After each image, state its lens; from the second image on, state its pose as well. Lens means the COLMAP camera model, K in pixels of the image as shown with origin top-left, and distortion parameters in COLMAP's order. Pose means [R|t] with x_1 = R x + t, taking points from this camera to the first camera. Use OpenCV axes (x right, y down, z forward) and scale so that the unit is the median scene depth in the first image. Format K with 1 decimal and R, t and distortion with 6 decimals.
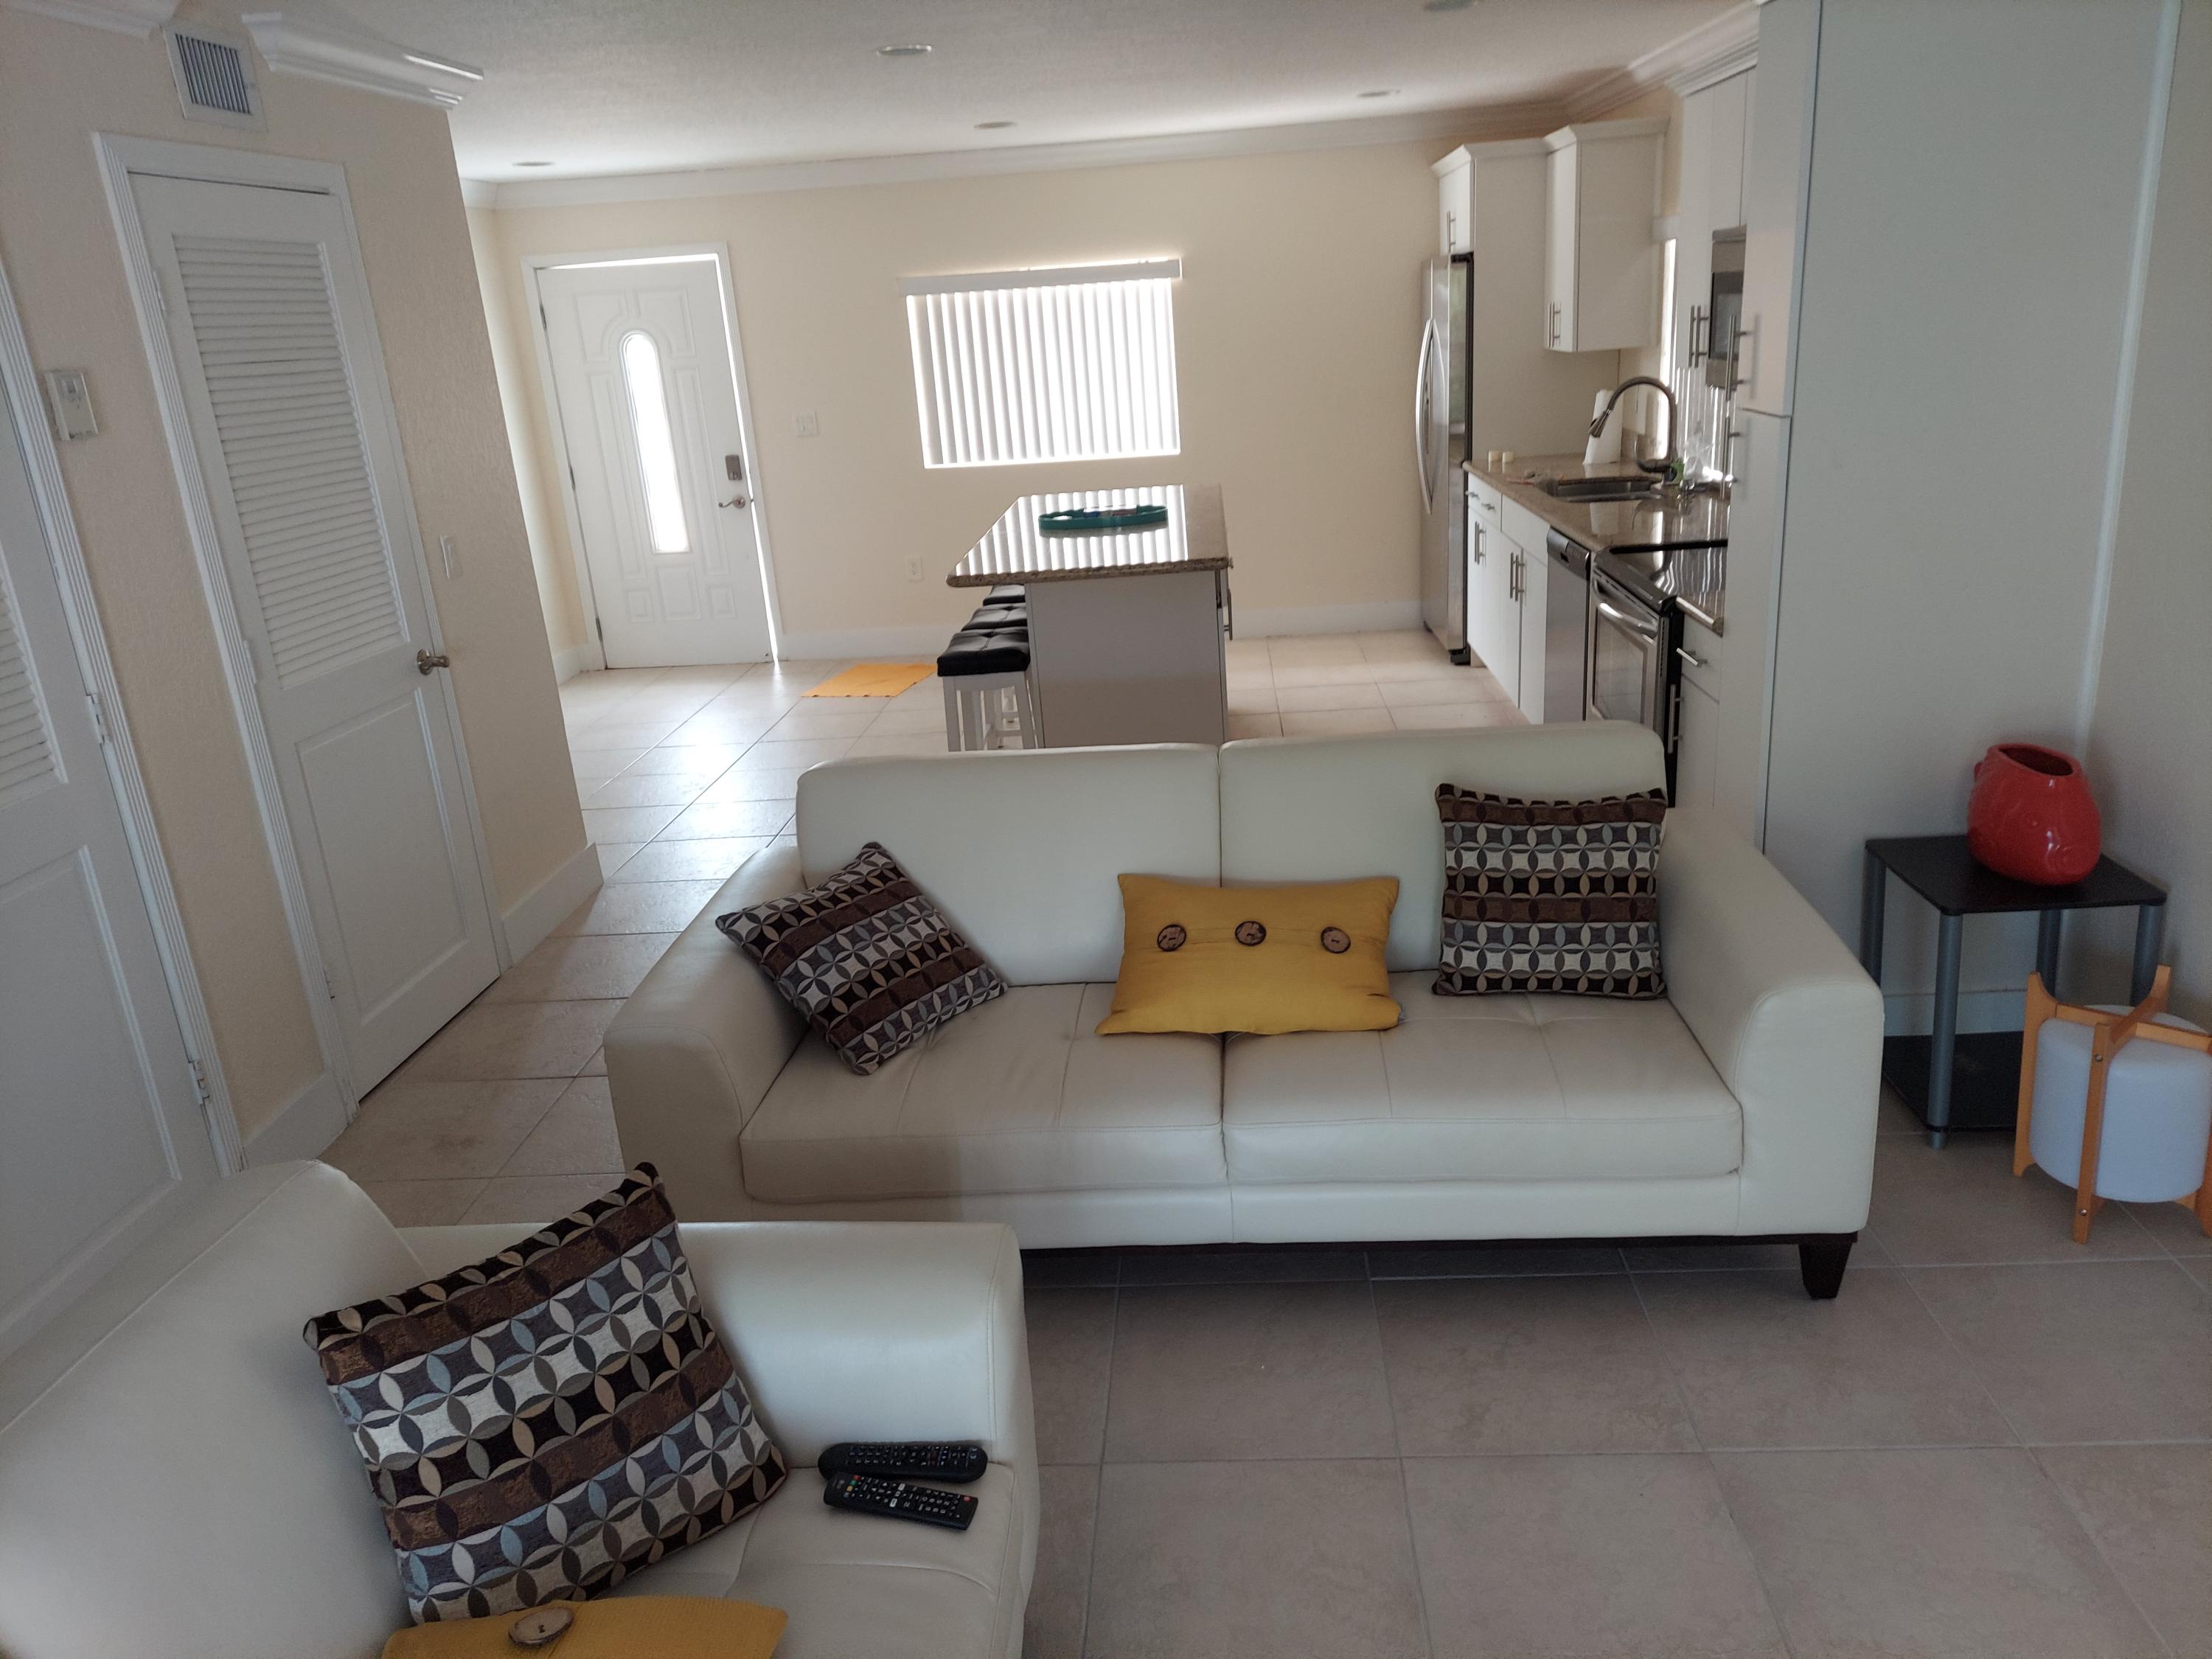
lens RADIAL K [[1587.7, 0, 1142.6], [0, 1587.7, 825.0], [0, 0, 1]] dist [0.094998, -0.098728]
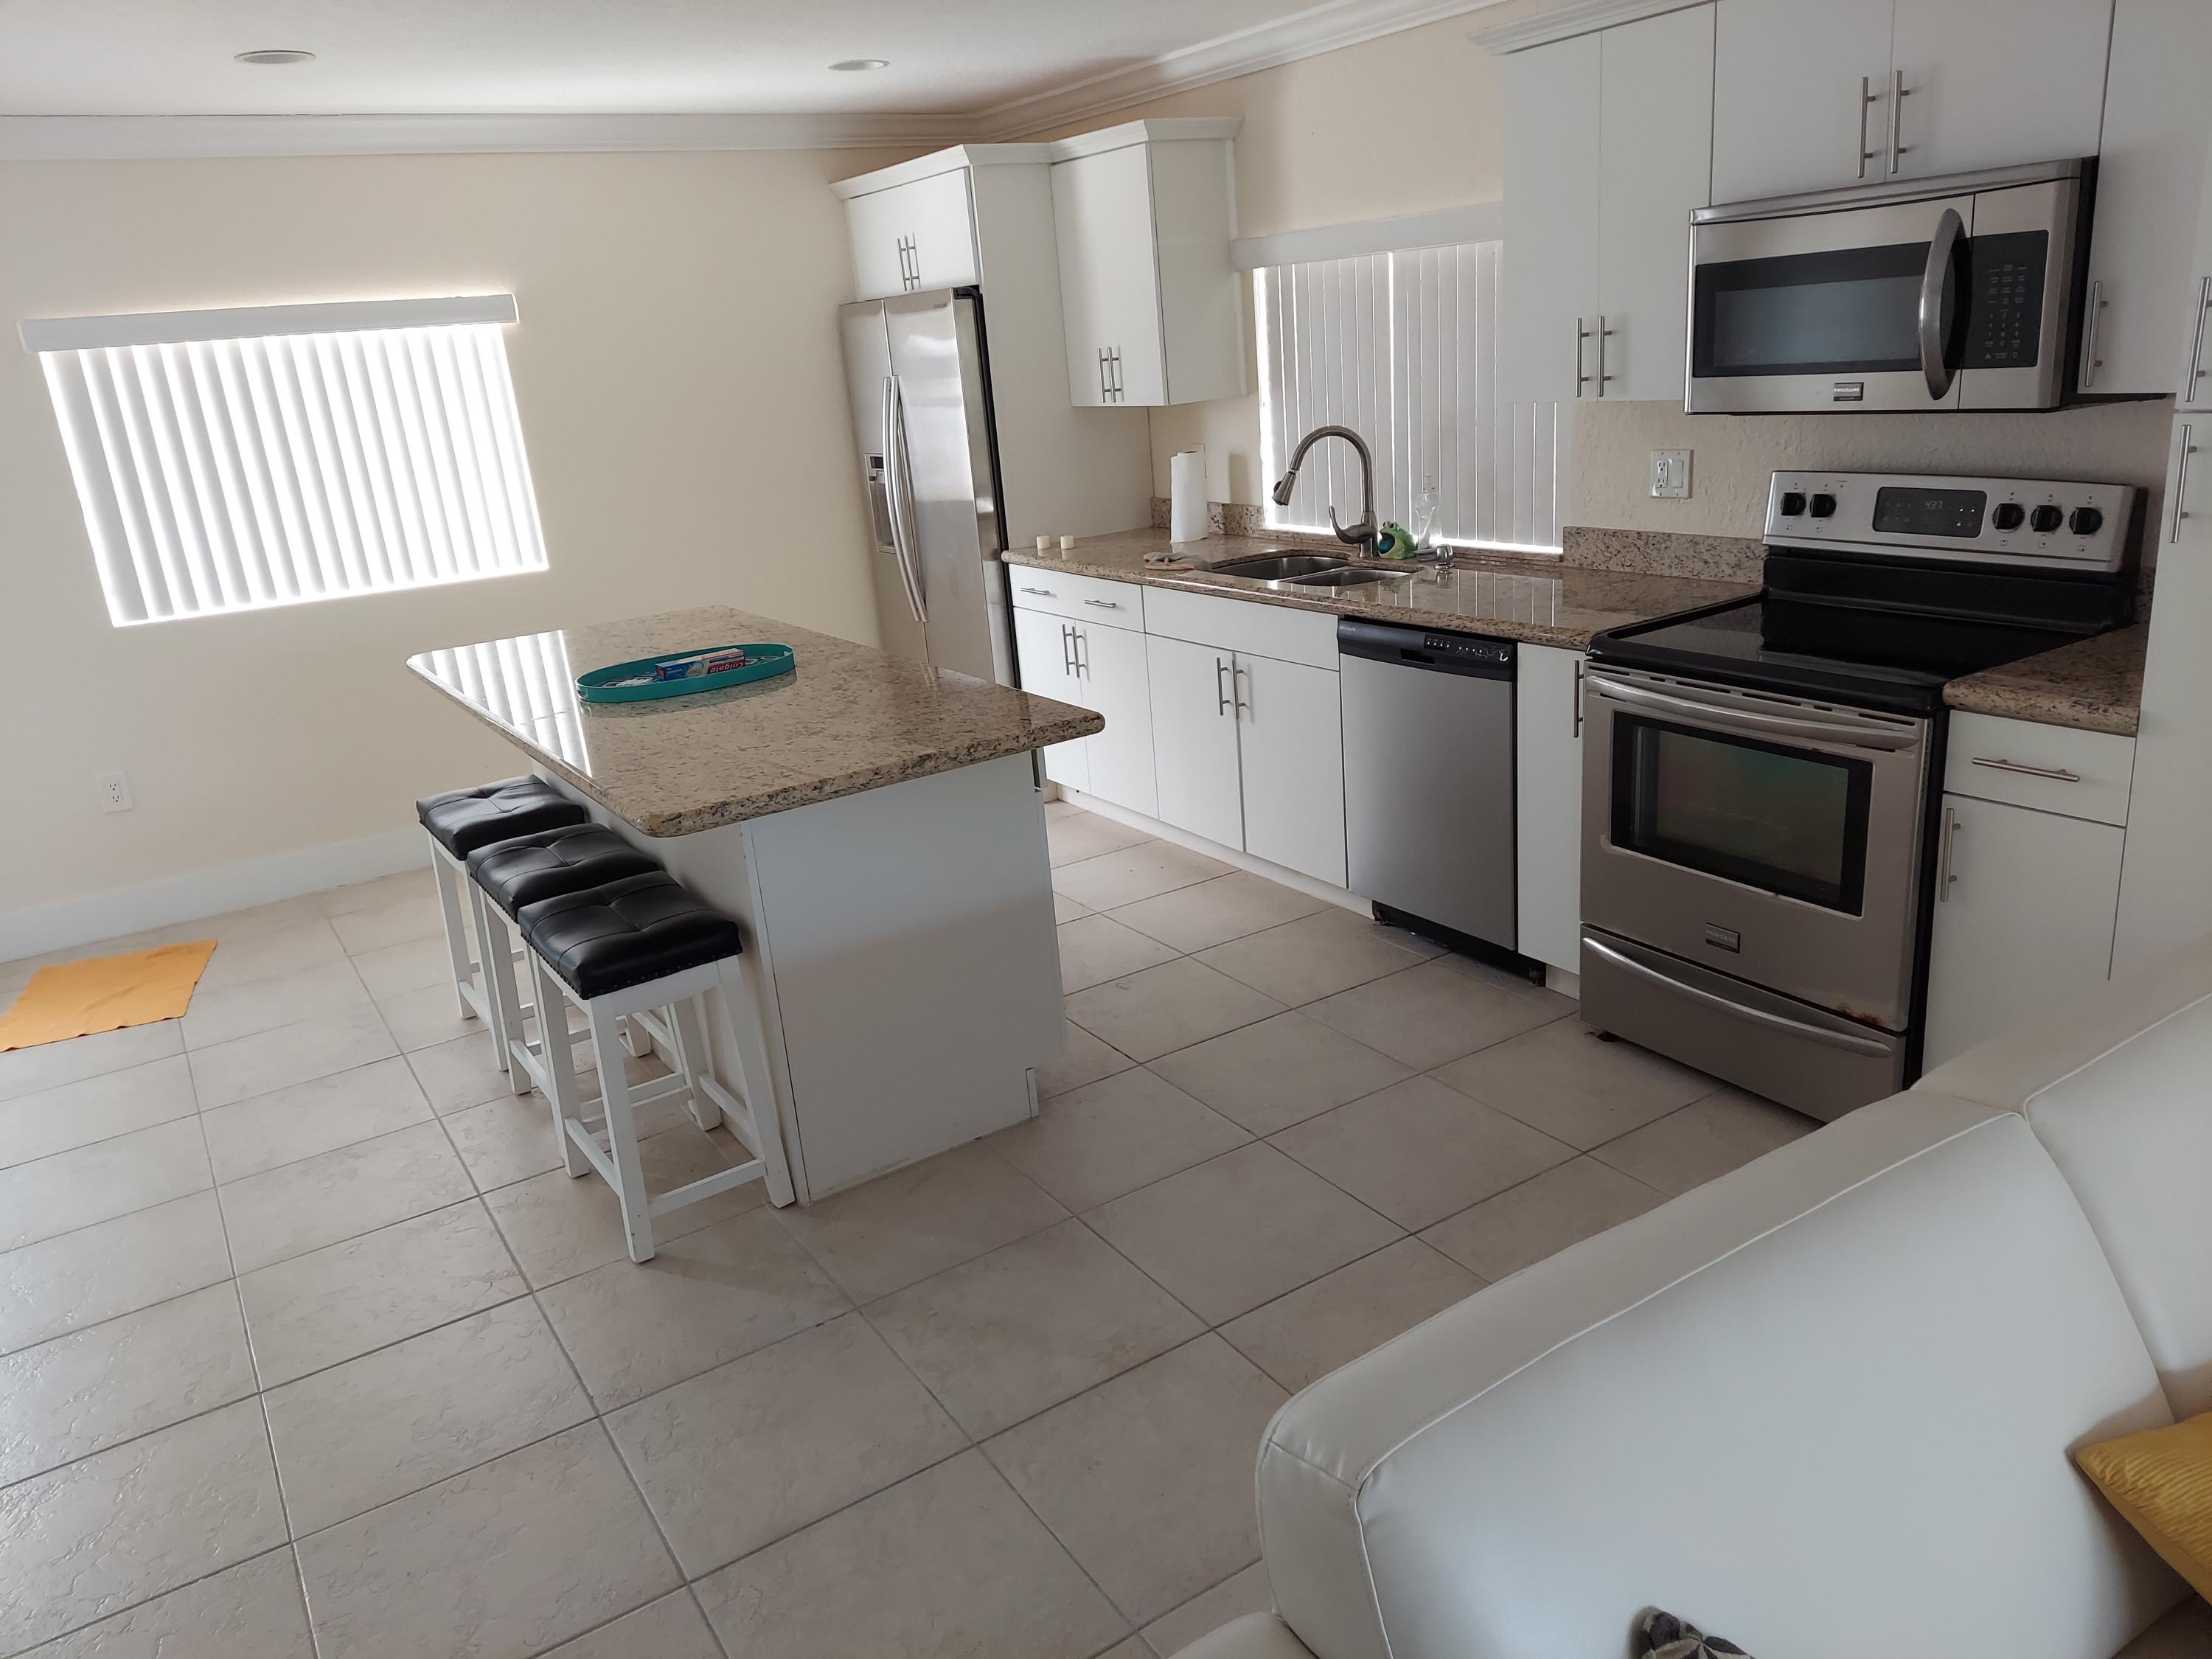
lens RADIAL K [[1587.7, 0, 1111.3], [0, 1587.7, 826.3], [0, 0, 1]] dist [0.094998, -0.098728]
pose [[0.819571, -0.171399, 0.546742, -0.182102], [0.200992, 0.979576, 0.005800, -0.079331], [-0.536569, 0.105137, 0.837281, 0.298159]]
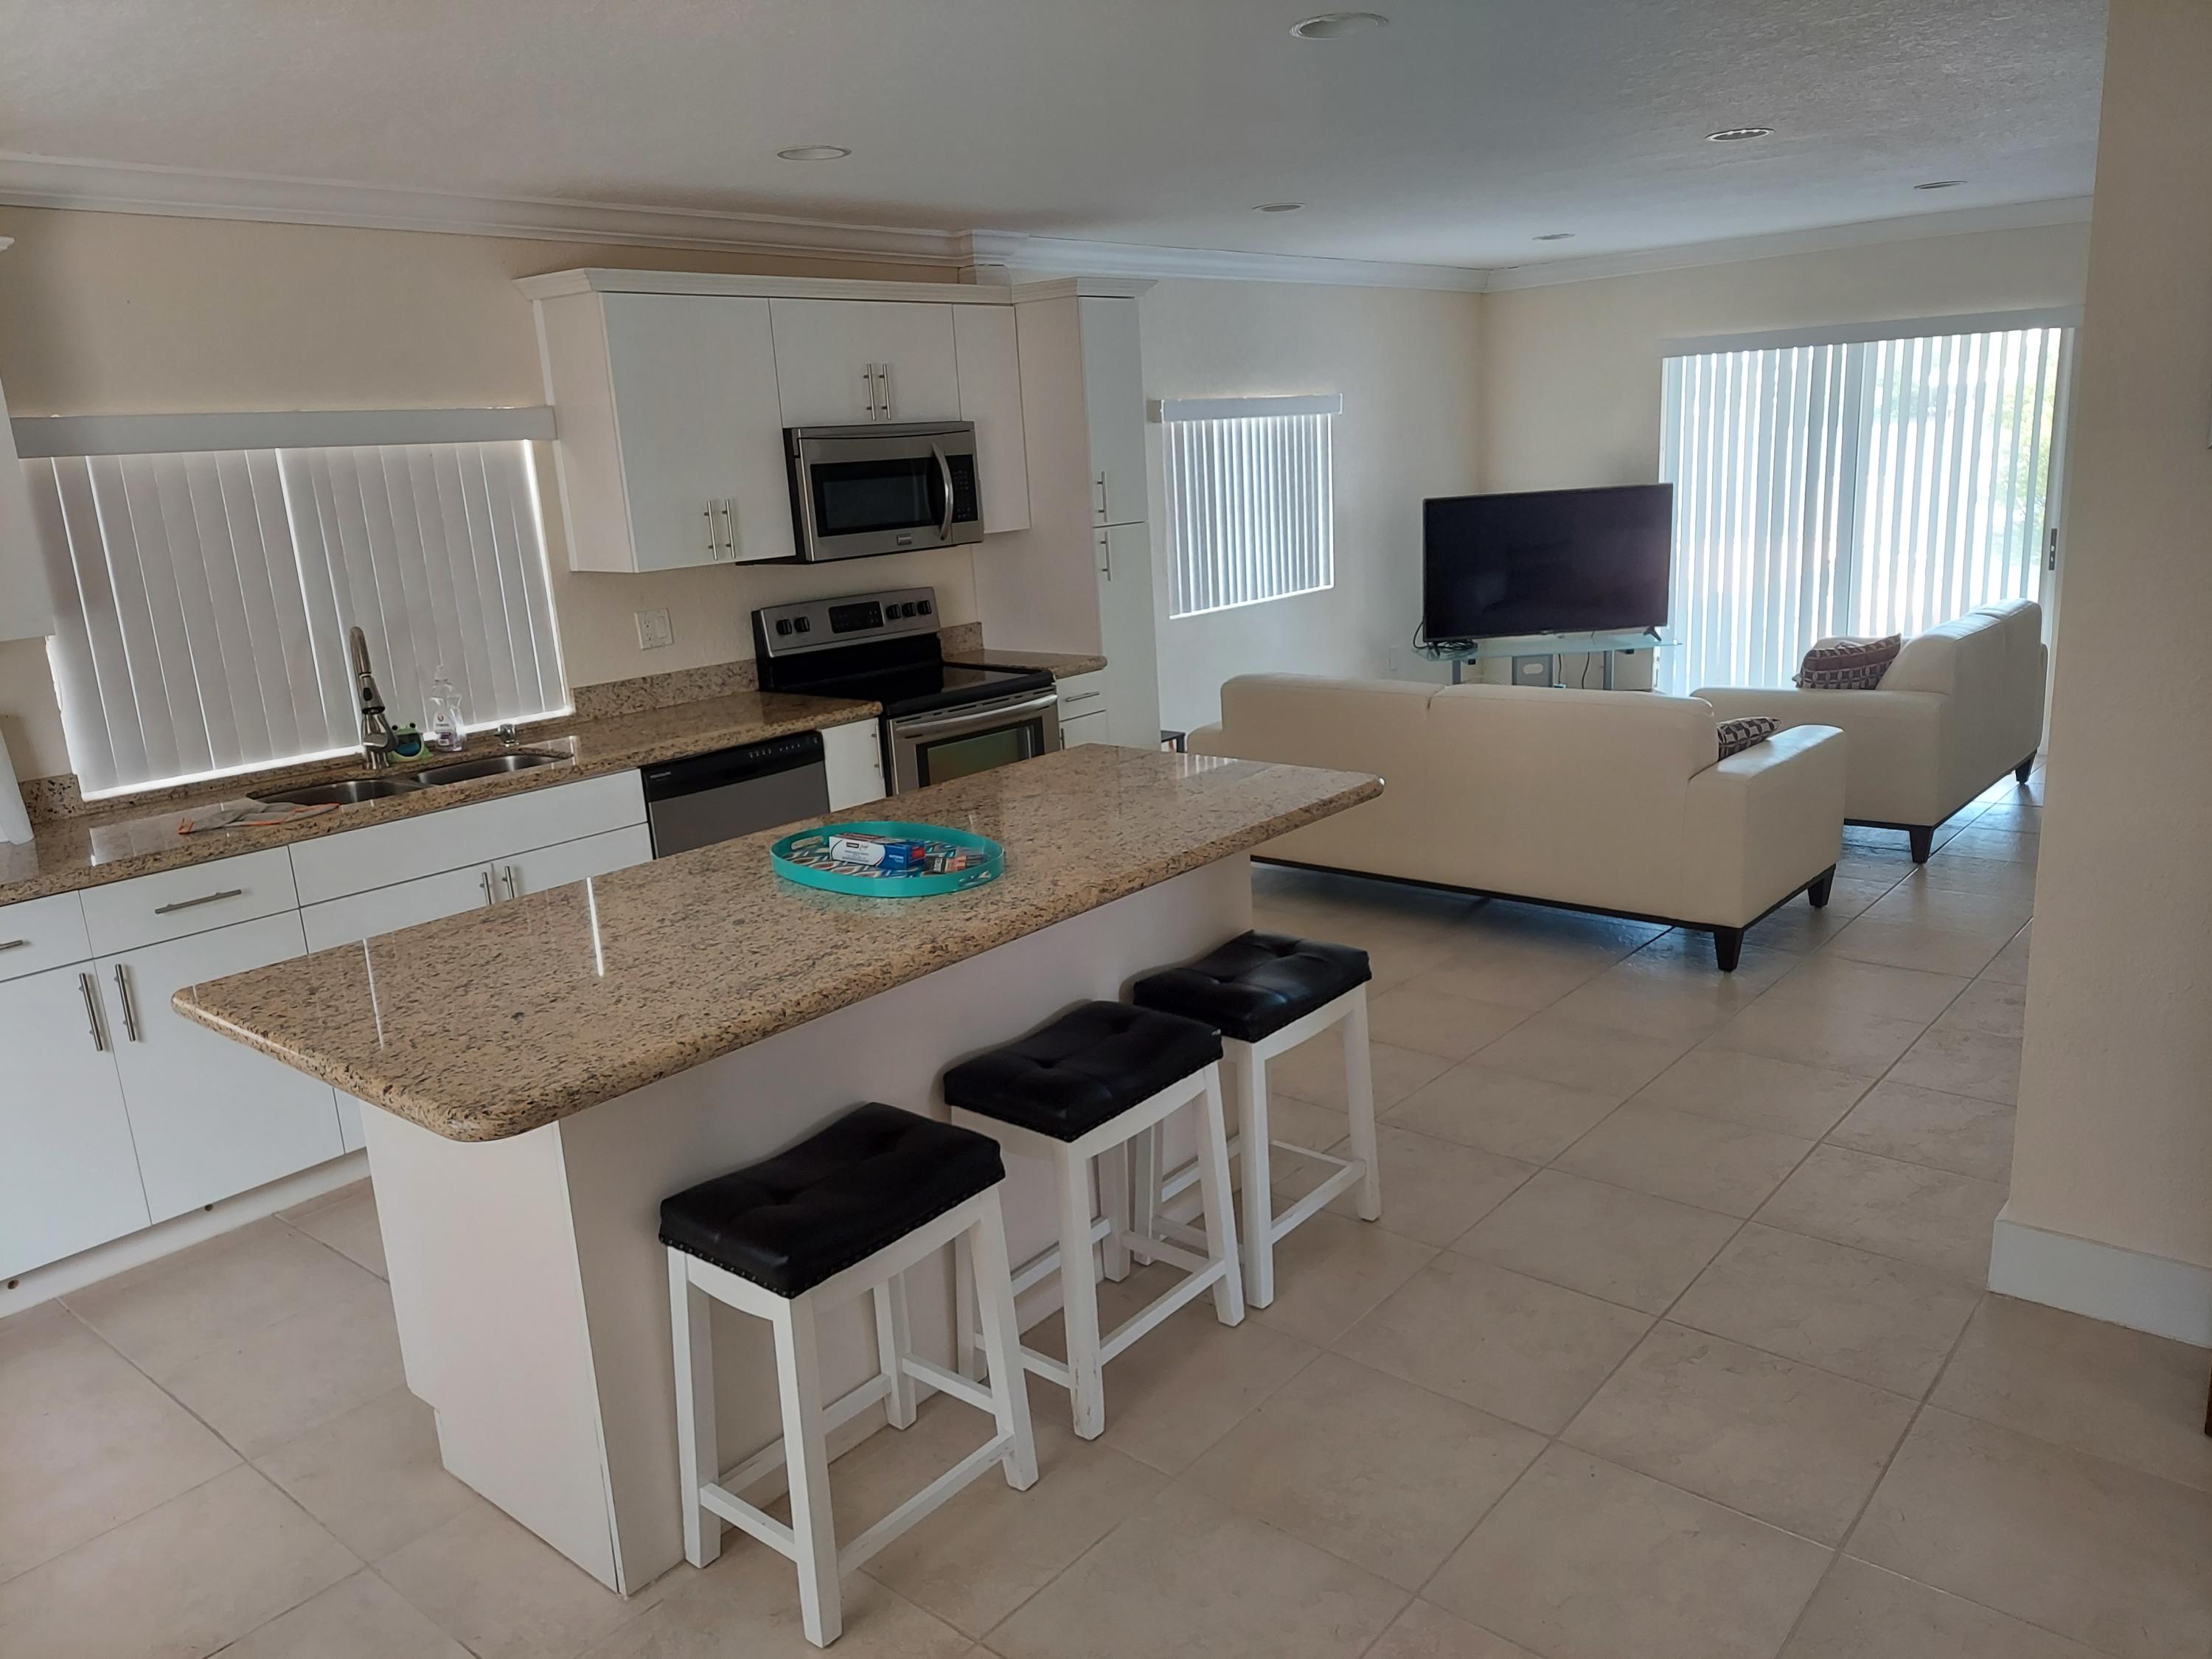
lens RADIAL K [[1587.7, 0, 1134.1], [0, 1587.7, 838.2], [0, 0, 1]] dist [0.094998, -0.098728]
pose [[-0.789078, -0.038949, 0.613056, -0.295206], [0.291003, 0.855203, 0.428889, -0.295020], [-0.540992, 0.516828, -0.663488, 0.972431]]
